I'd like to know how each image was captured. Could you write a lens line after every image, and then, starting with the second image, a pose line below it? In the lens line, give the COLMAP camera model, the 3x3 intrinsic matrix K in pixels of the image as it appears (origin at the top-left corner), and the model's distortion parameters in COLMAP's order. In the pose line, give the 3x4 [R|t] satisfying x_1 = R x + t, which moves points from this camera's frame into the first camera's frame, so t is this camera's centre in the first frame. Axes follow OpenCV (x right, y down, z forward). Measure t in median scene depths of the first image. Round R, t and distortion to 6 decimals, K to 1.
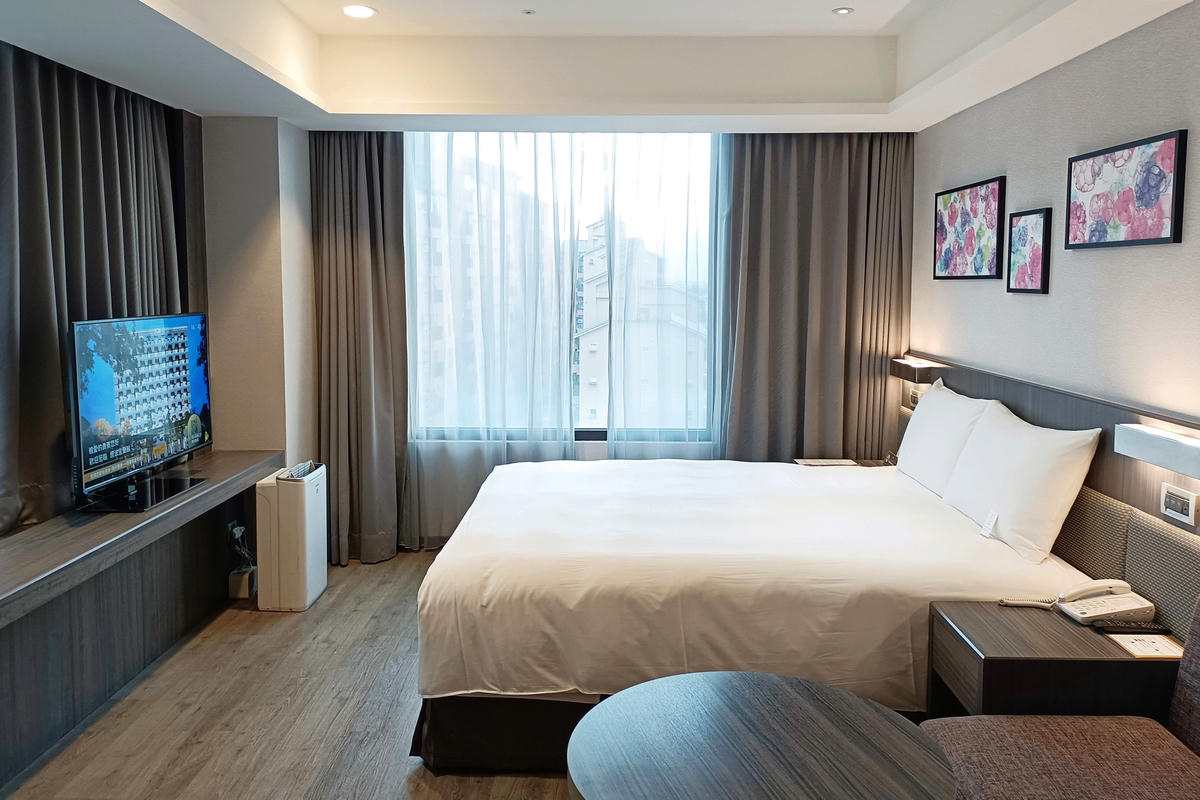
lens RADIAL K [[920.8, 0, 602.1], [0, 920.8, 348.2], [0, 0, 1]] dist [0.065028, -0.080260]
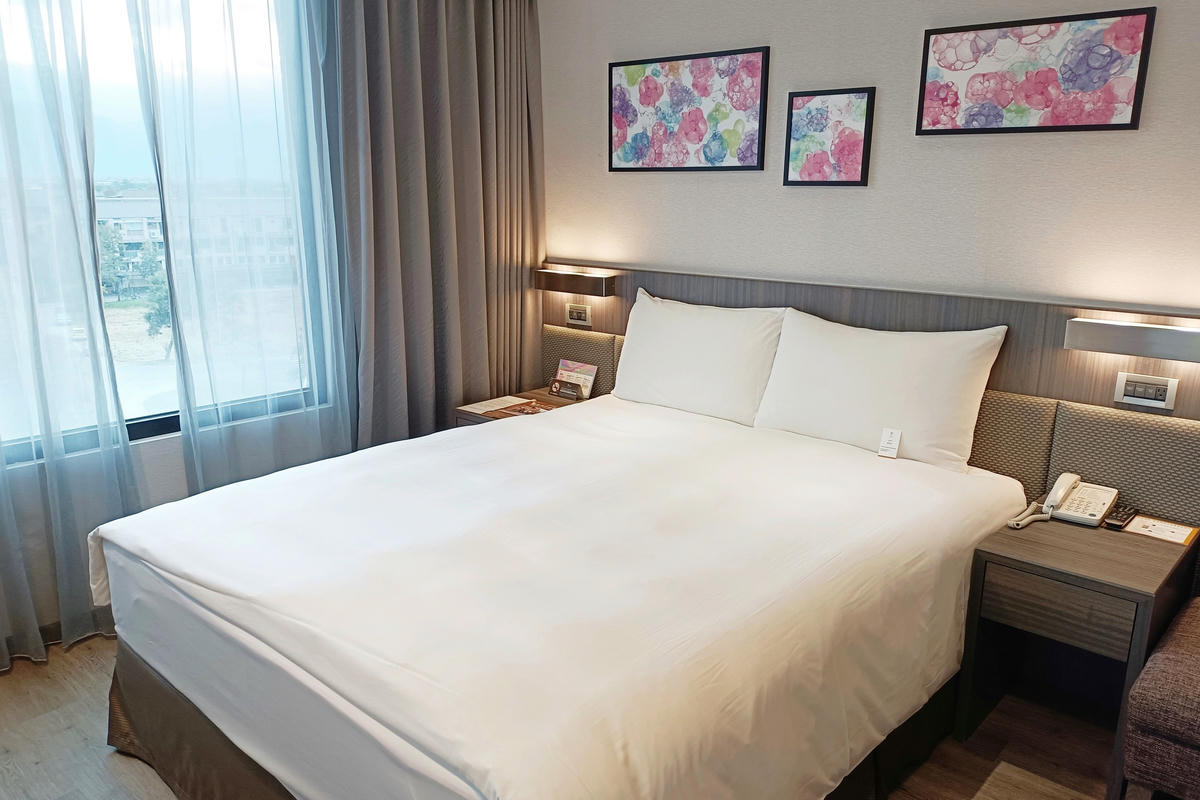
lens RADIAL K [[887.7, 0, 604.5], [0, 887.7, 416.0], [0, 0, 1]] dist [0.061747, -0.087908]
pose [[0.656626, -0.188481, 0.730286, -0.382157], [0.050010, 0.977020, 0.207196, -0.032379], [-0.752556, -0.099529, 0.650963, 0.596941]]
